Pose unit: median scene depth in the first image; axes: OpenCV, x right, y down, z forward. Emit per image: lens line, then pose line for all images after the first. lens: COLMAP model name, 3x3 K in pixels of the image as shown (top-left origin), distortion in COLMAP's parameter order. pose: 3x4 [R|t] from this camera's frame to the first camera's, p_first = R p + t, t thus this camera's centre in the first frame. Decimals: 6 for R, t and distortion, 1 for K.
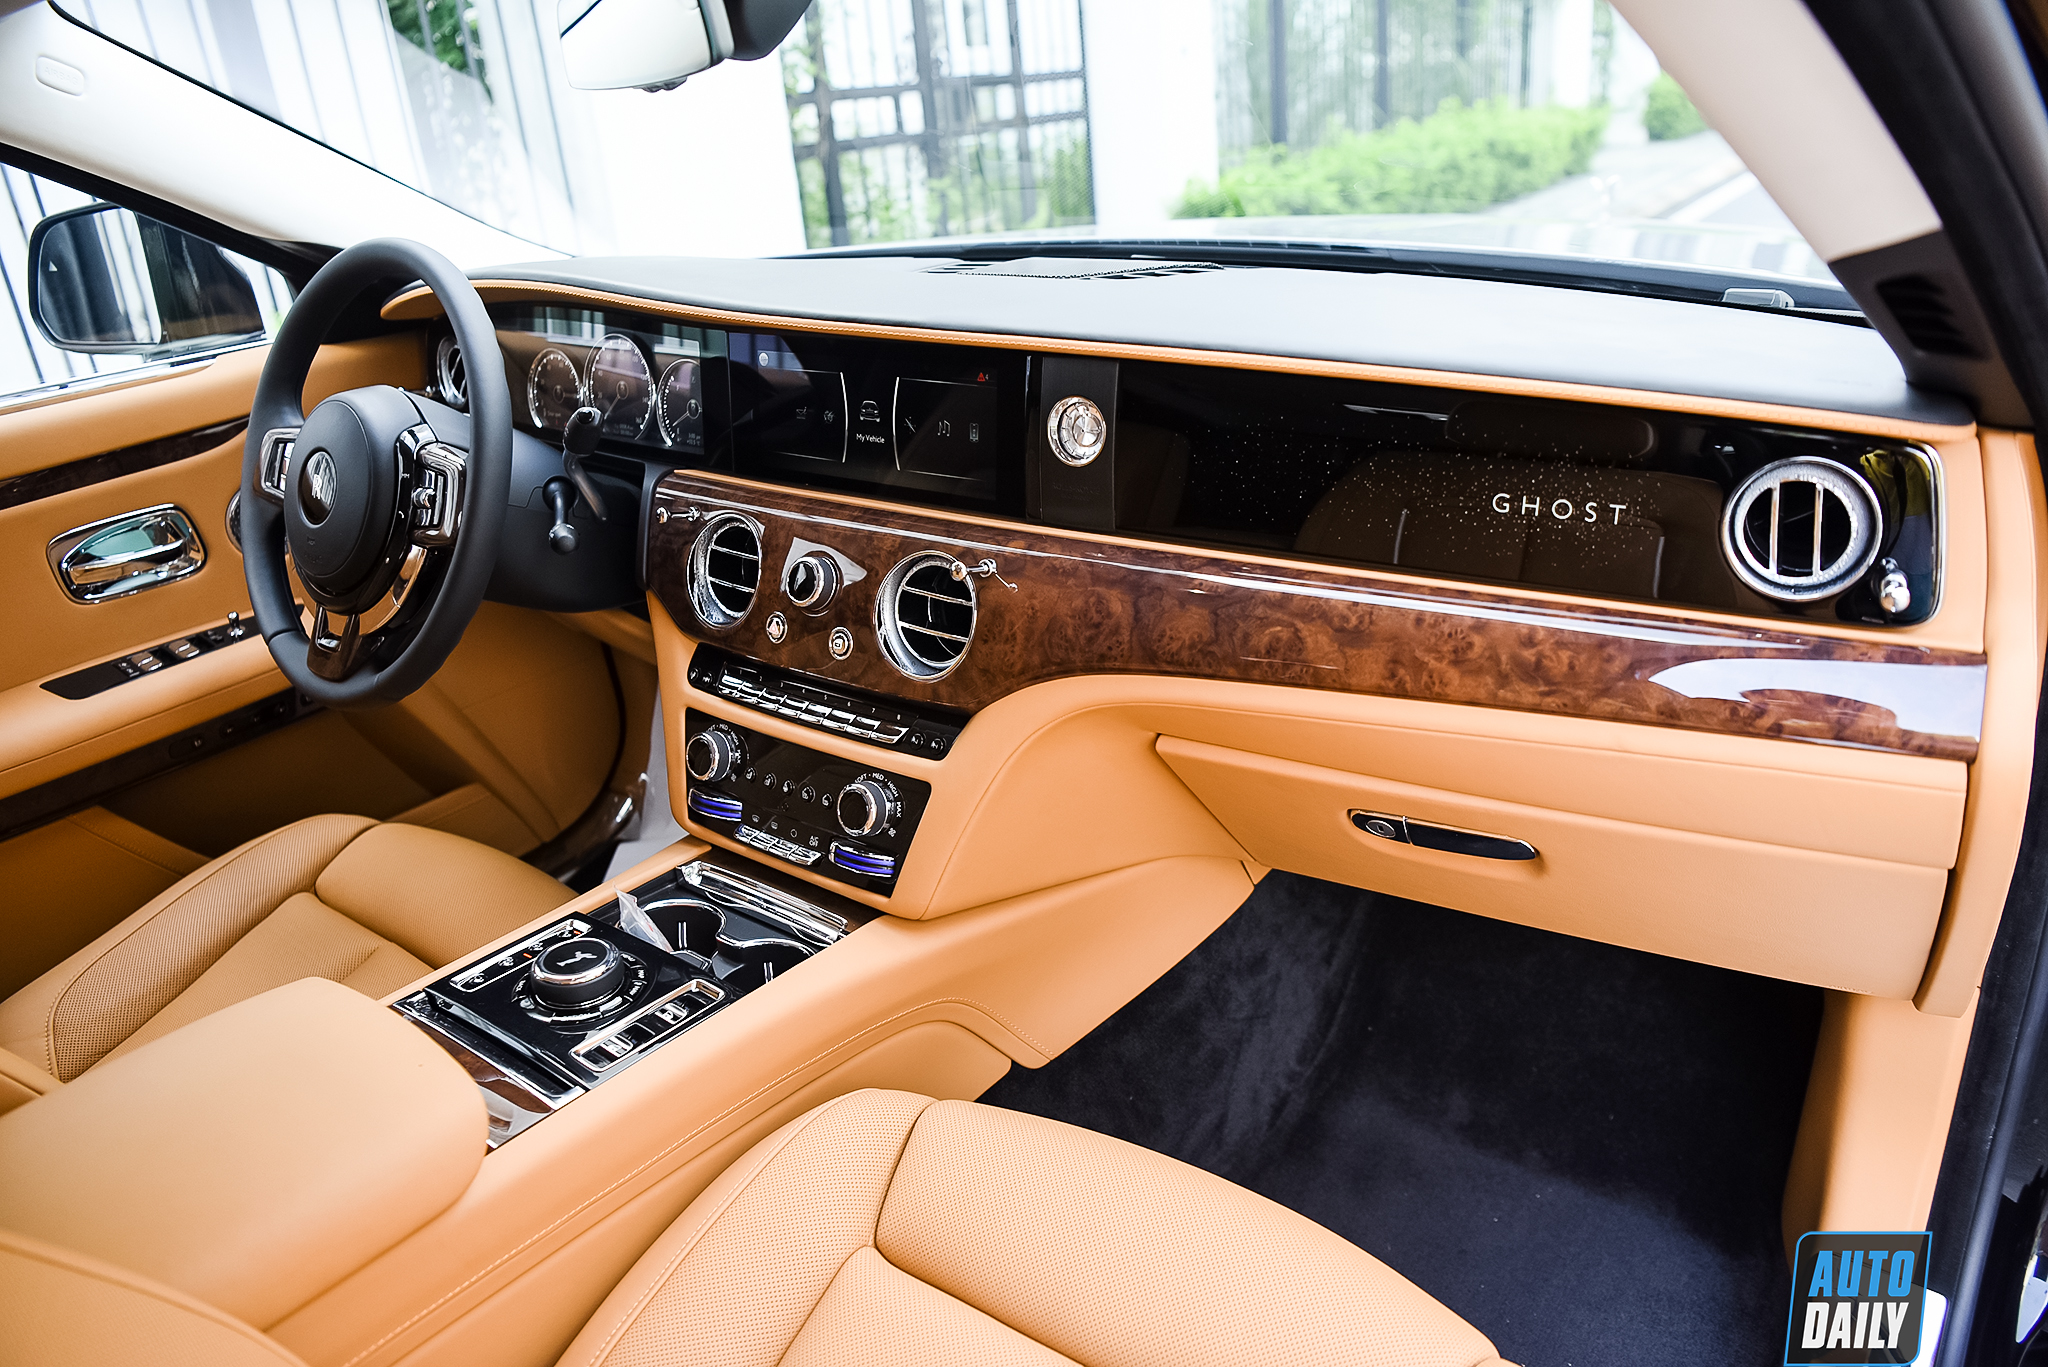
lens RADIAL K [[1405.0, 0, 1024.0], [0, 1405.0, 683.5], [0, 0, 1]] dist [-0.076477, 0.003808]
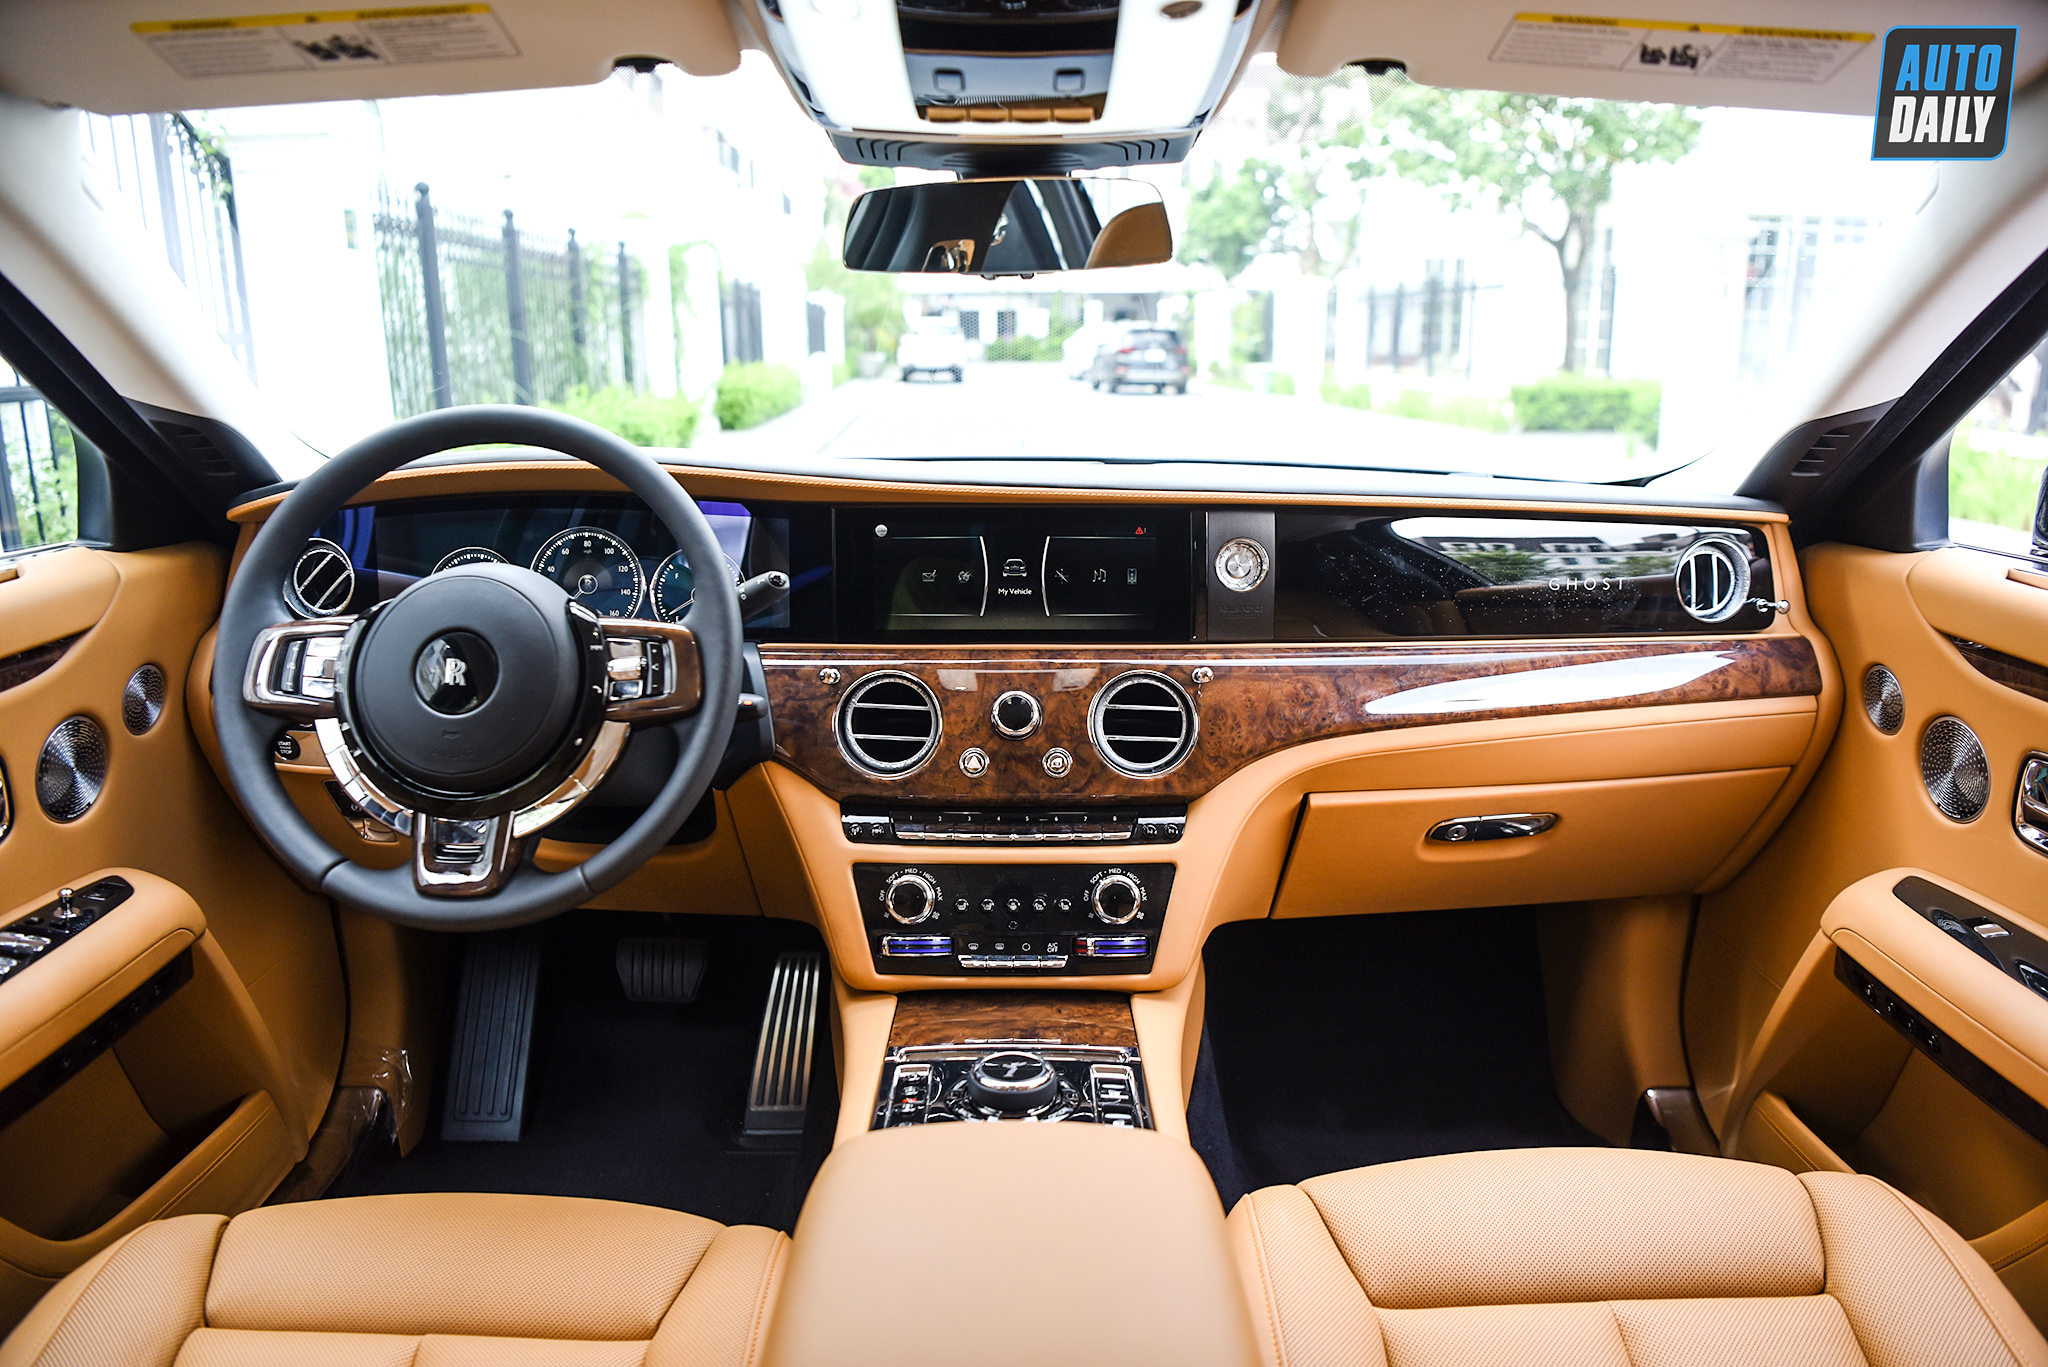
lens RADIAL K [[1405.0, 0, 1024.0], [0, 1405.0, 683.5], [0, 0, 1]] dist [-0.076477, 0.003808]
pose [[0.790088, -0.073945, 0.608517, -0.854057], [0.193117, 0.972174, -0.132604, 0.055317], [-0.581779, 0.222284, 0.782383, 0.117699]]
